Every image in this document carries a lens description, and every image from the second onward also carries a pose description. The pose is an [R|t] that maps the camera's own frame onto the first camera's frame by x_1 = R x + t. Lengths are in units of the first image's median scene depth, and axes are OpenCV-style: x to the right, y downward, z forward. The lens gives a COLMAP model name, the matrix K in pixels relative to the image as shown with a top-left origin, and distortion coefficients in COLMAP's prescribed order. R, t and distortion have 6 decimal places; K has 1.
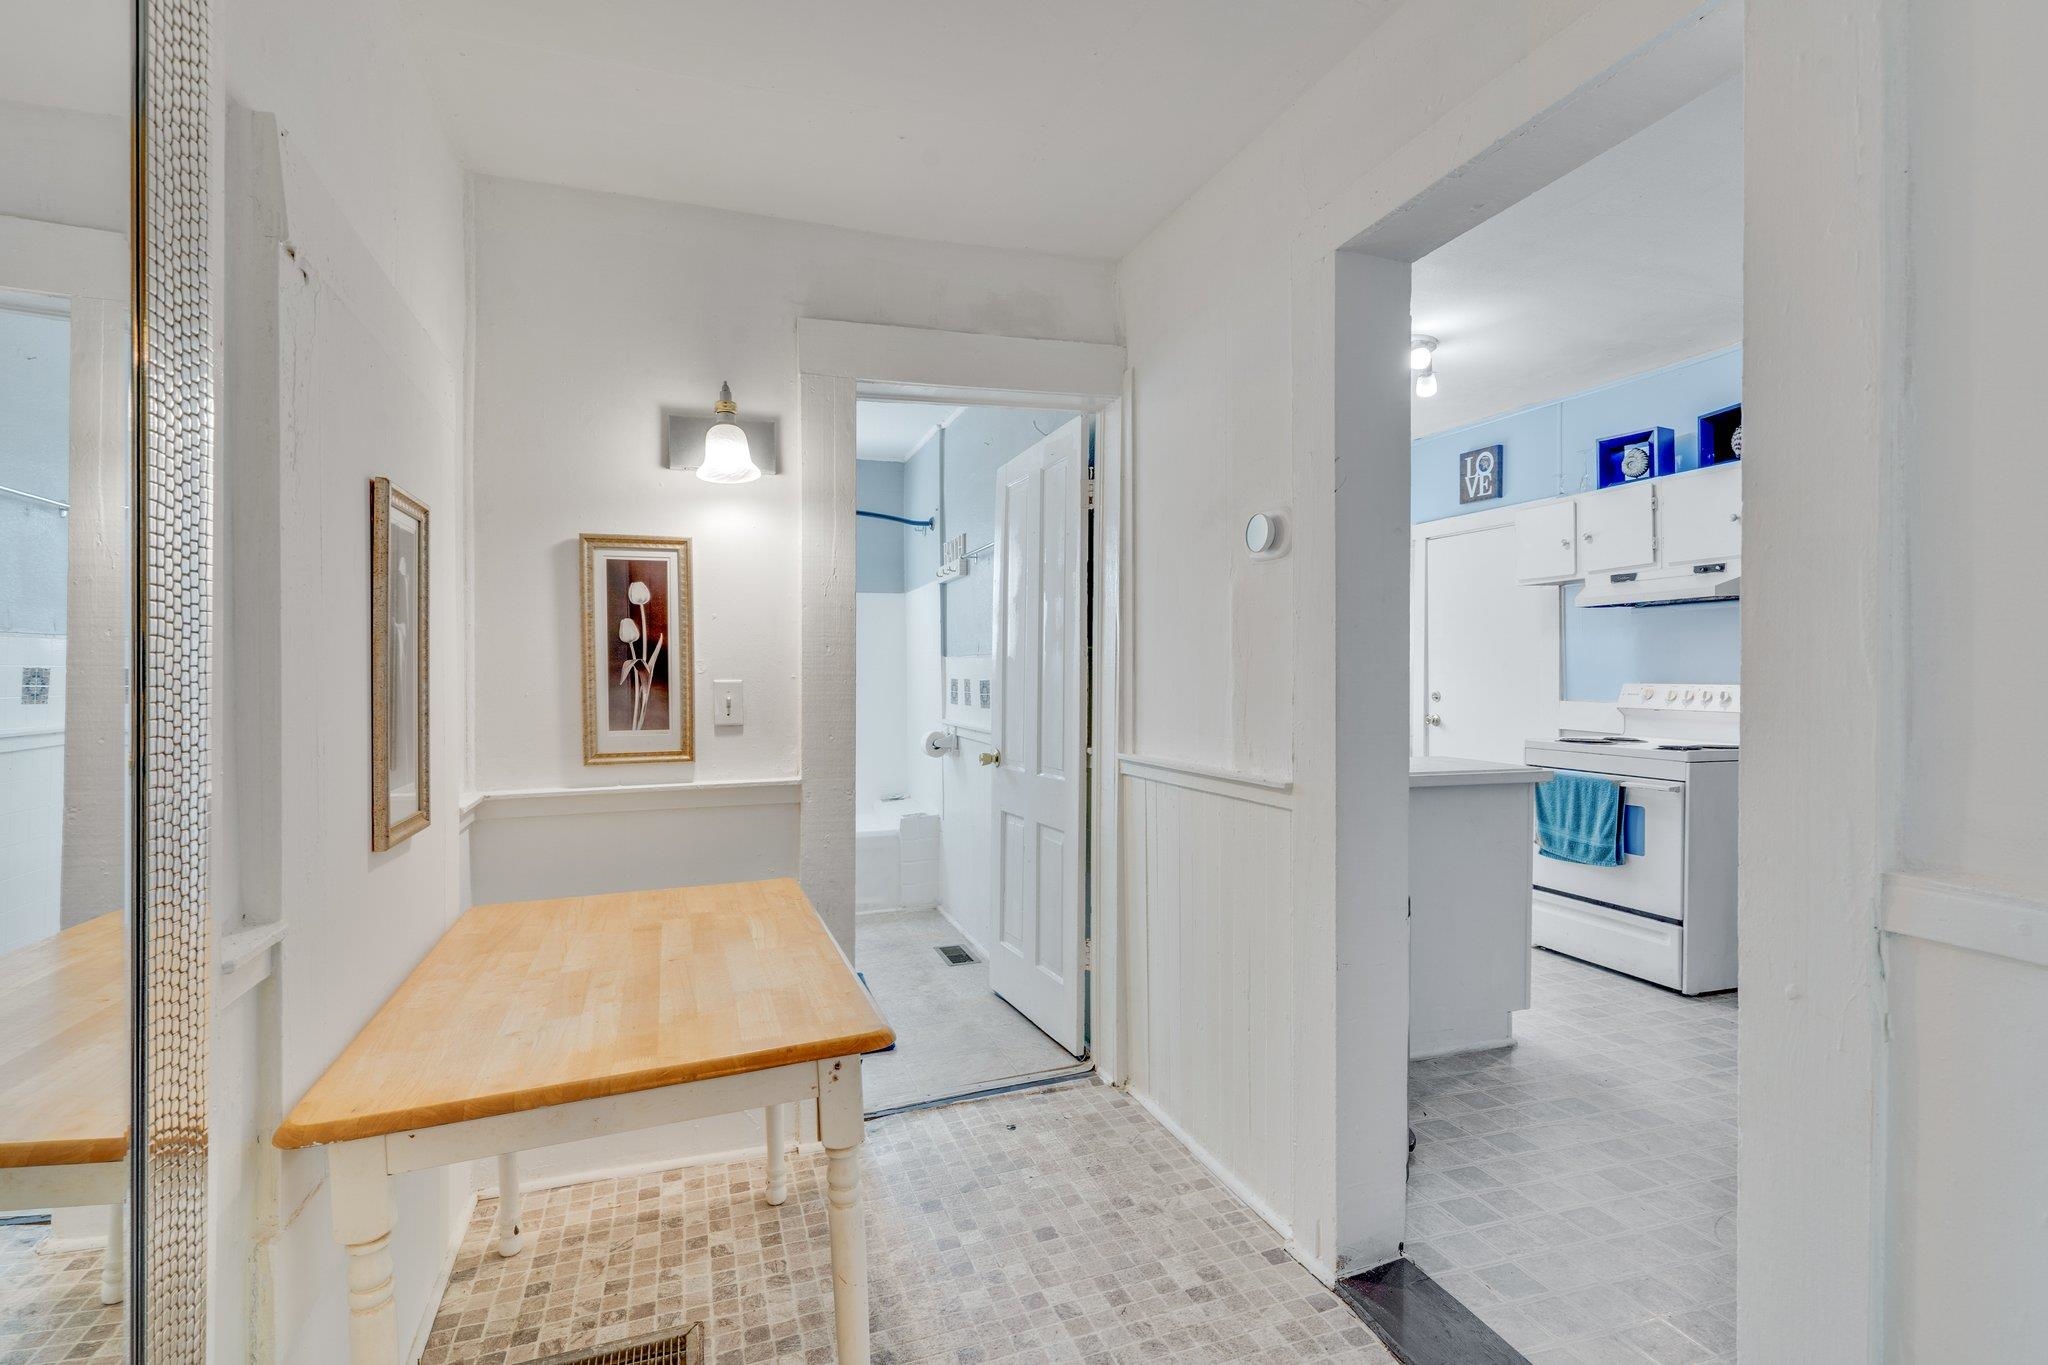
lens RADIAL K [[975.7, 0, 1015.6], [0, 975.7, 689.1], [0, 0, 1]] dist [0.000273, 0.000107]
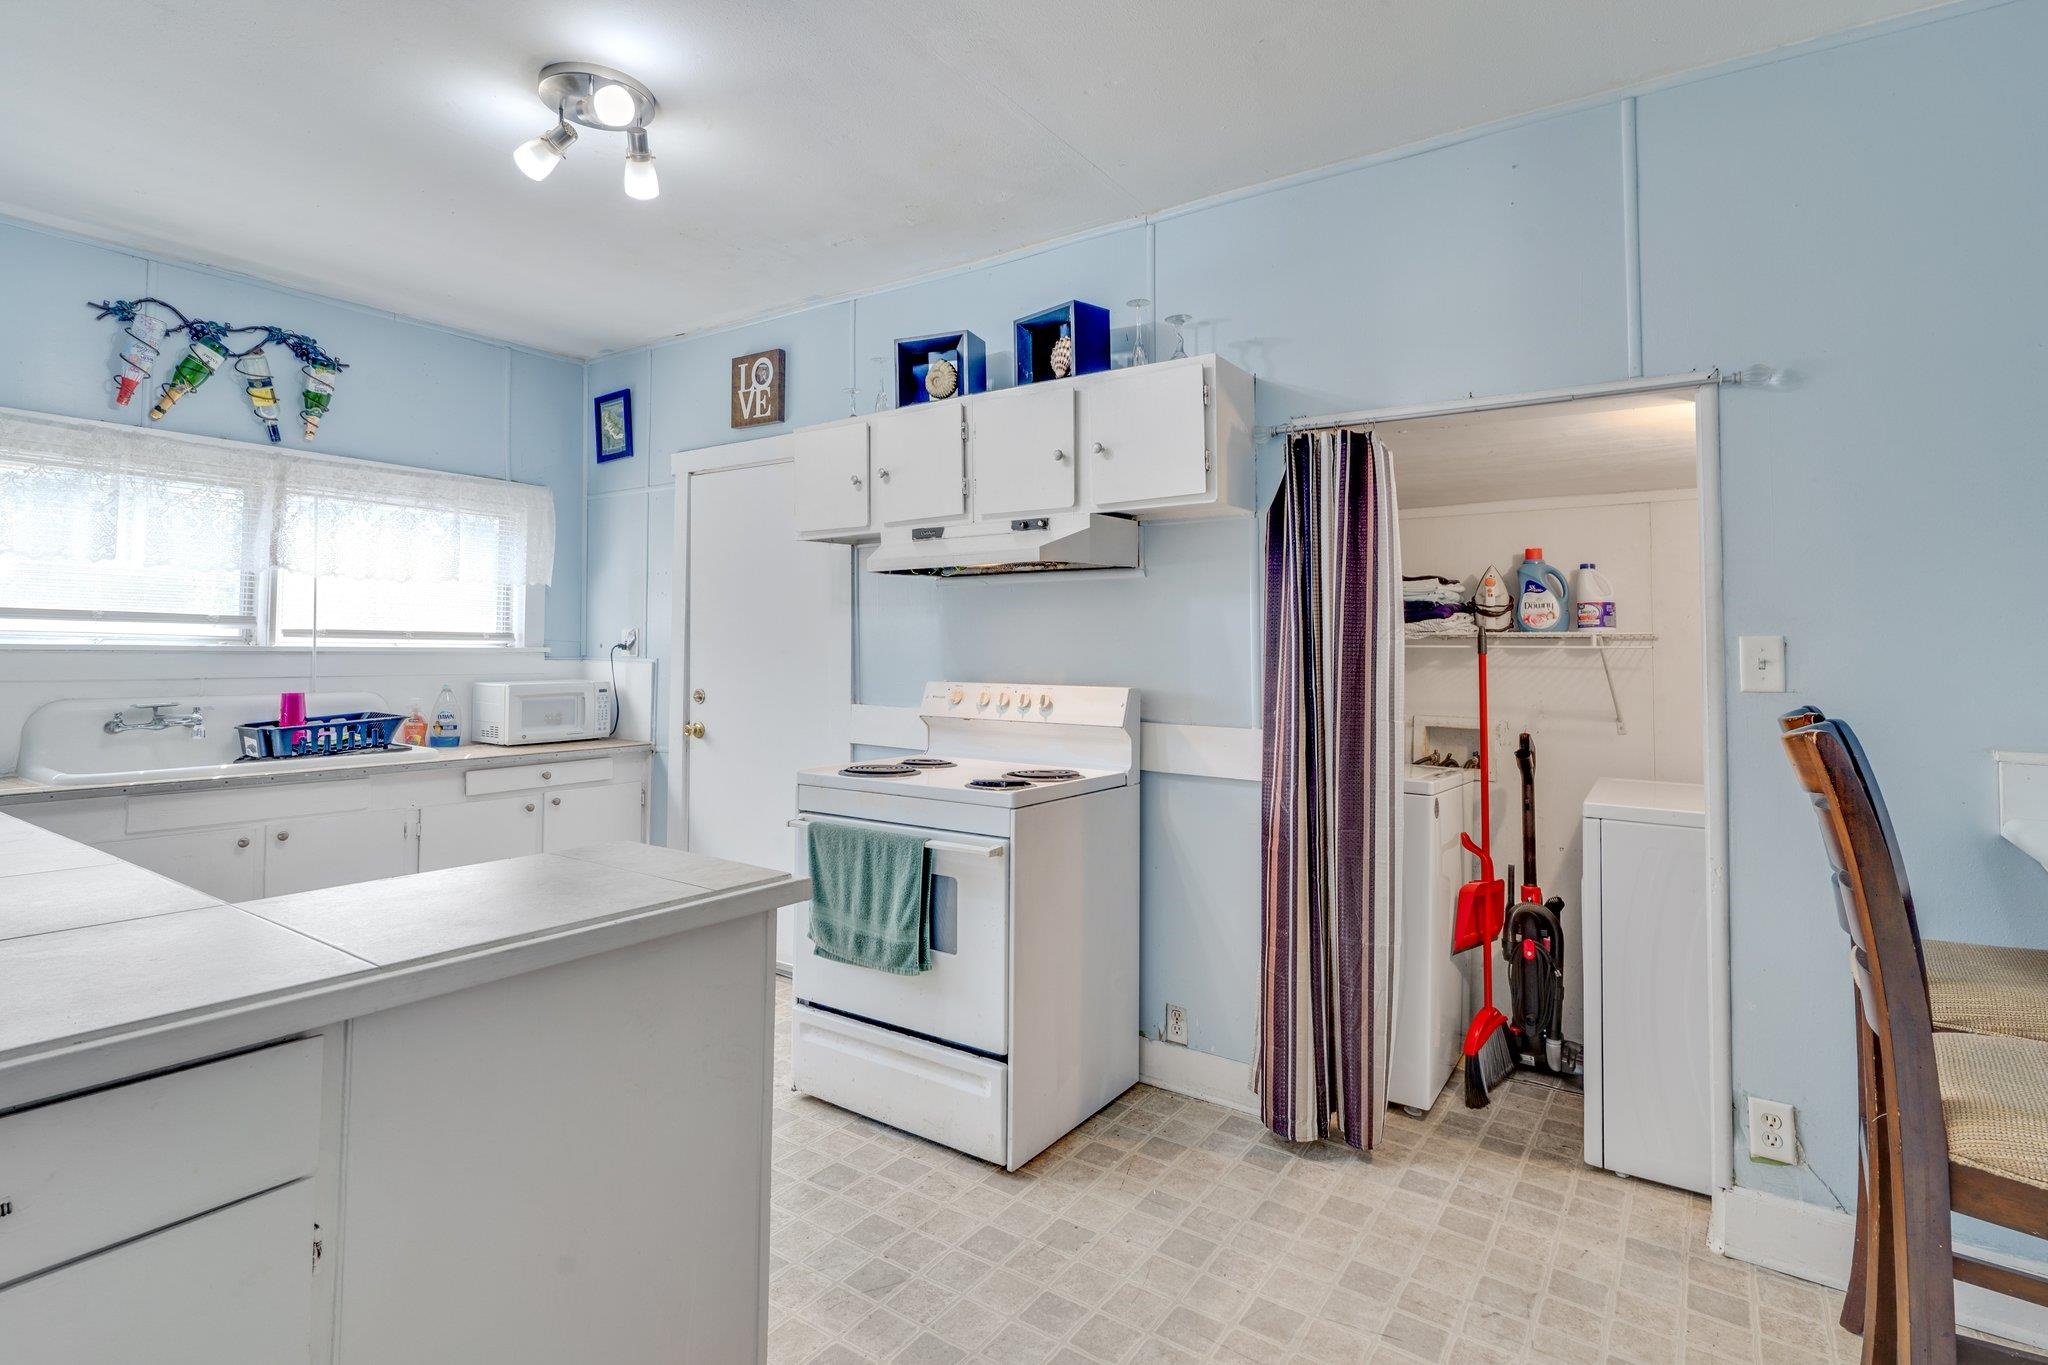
lens RADIAL K [[977.3, 0, 1002.7], [0, 977.3, 608.2], [0, 0, 1]] dist [0.001998, 0.000024]
pose [[0.801442, 0.031349, 0.597250, 0.251944], [0.004397, 0.998289, -0.058300, -0.019052], [-0.598056, 0.049350, 0.799934, 0.414408]]
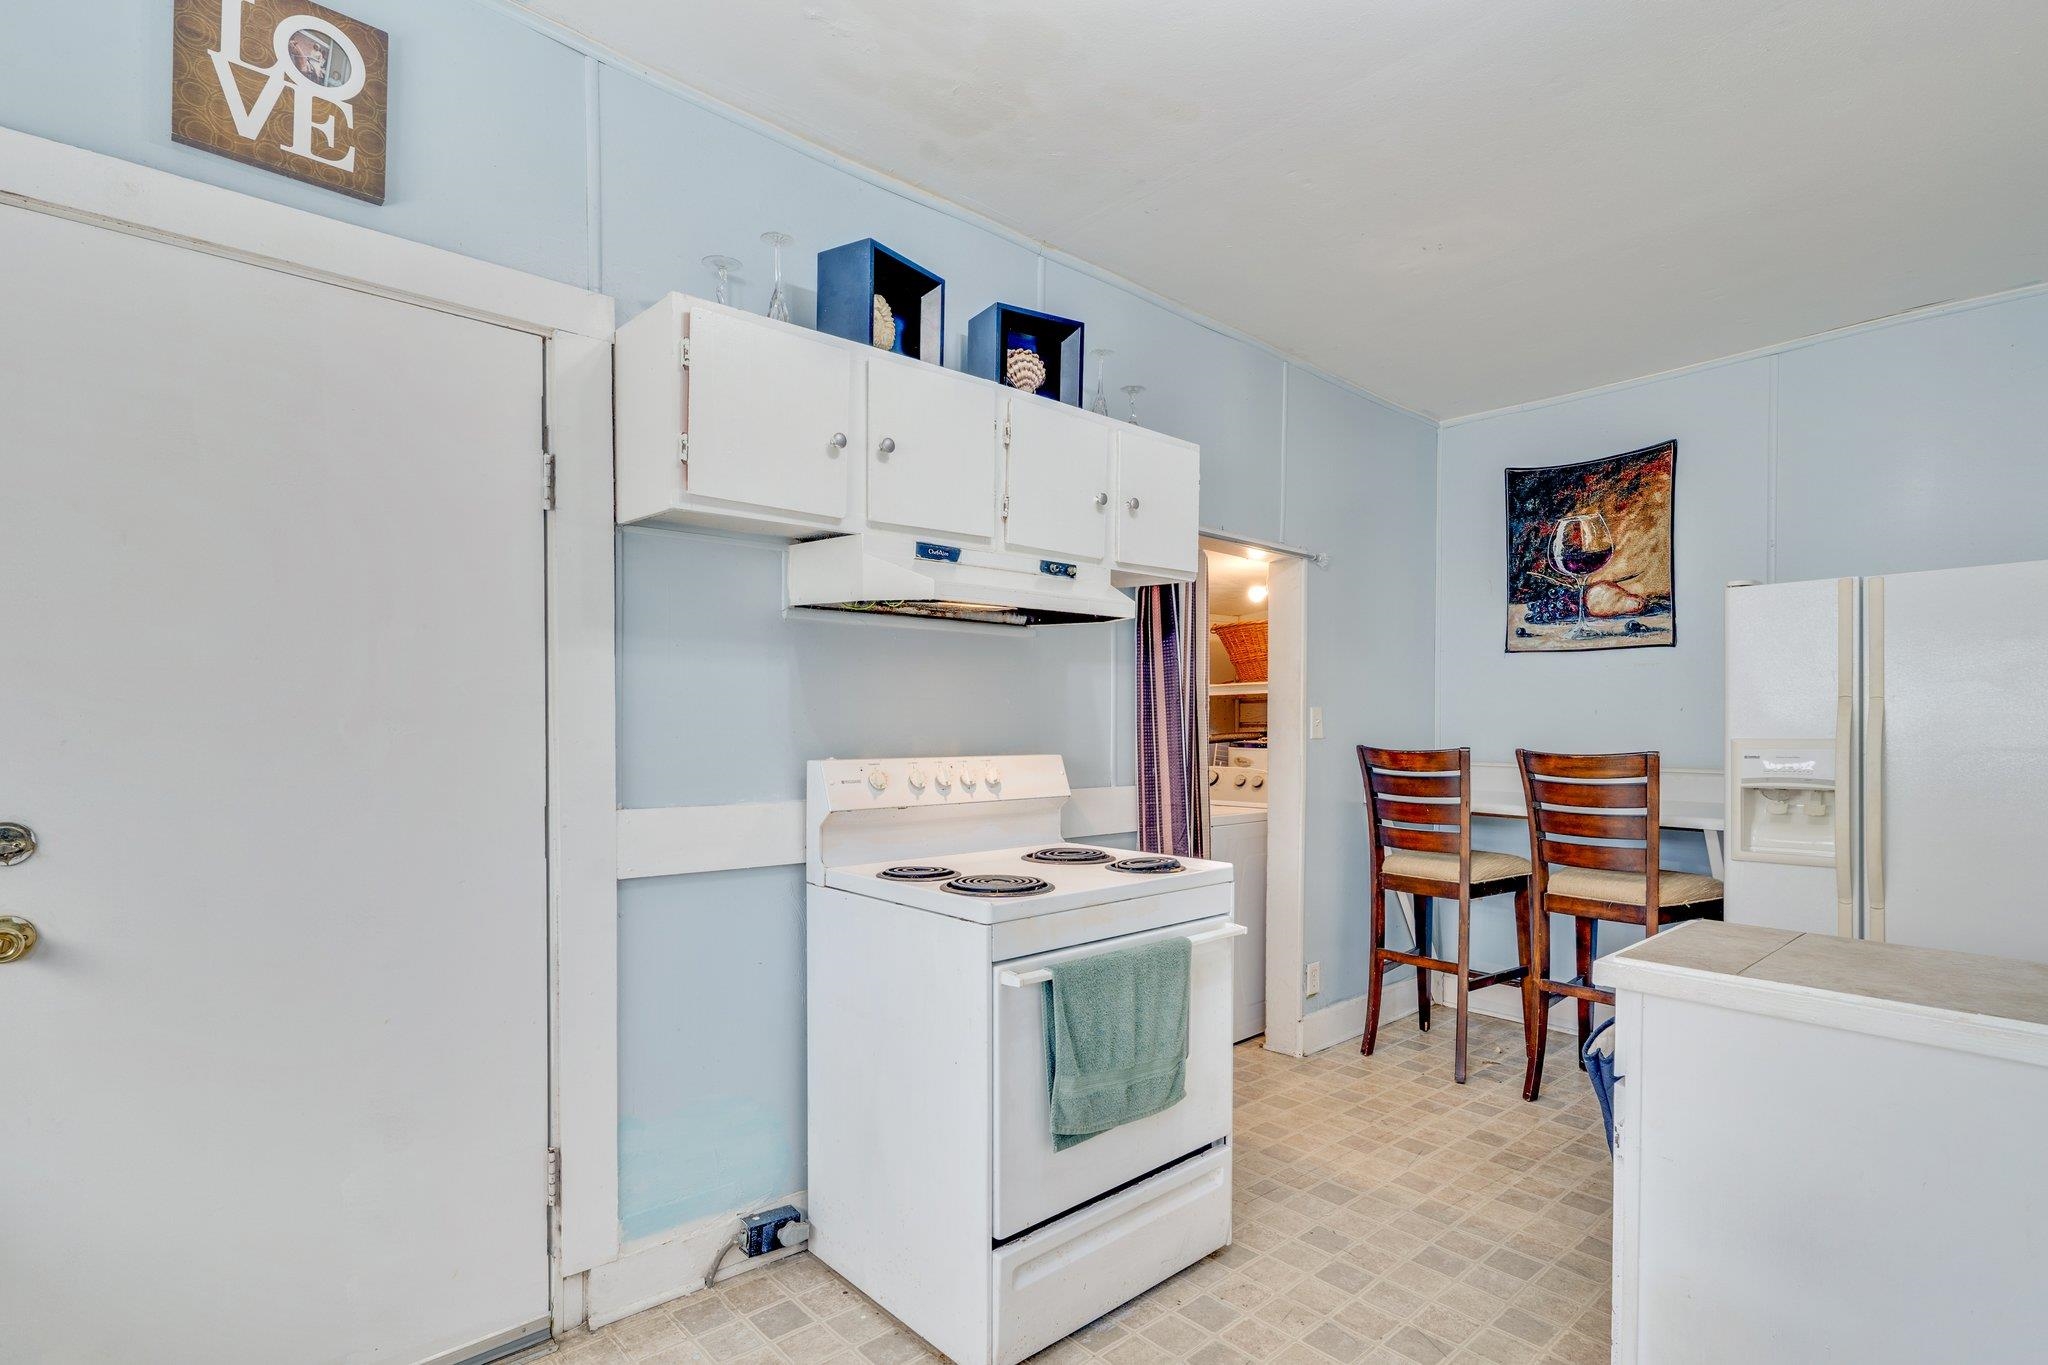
lens RADIAL K [[992.3, 0, 1026.1], [0, 992.3, 736.3], [0, 0, 1]] dist [0.004324, 0.000431]
pose [[-0.389971, -0.019599, 0.920619, 0.135758], [0.013727, 0.999539, 0.027094, -0.033027], [-0.920725, 0.023203, -0.389522, 1.182738]]
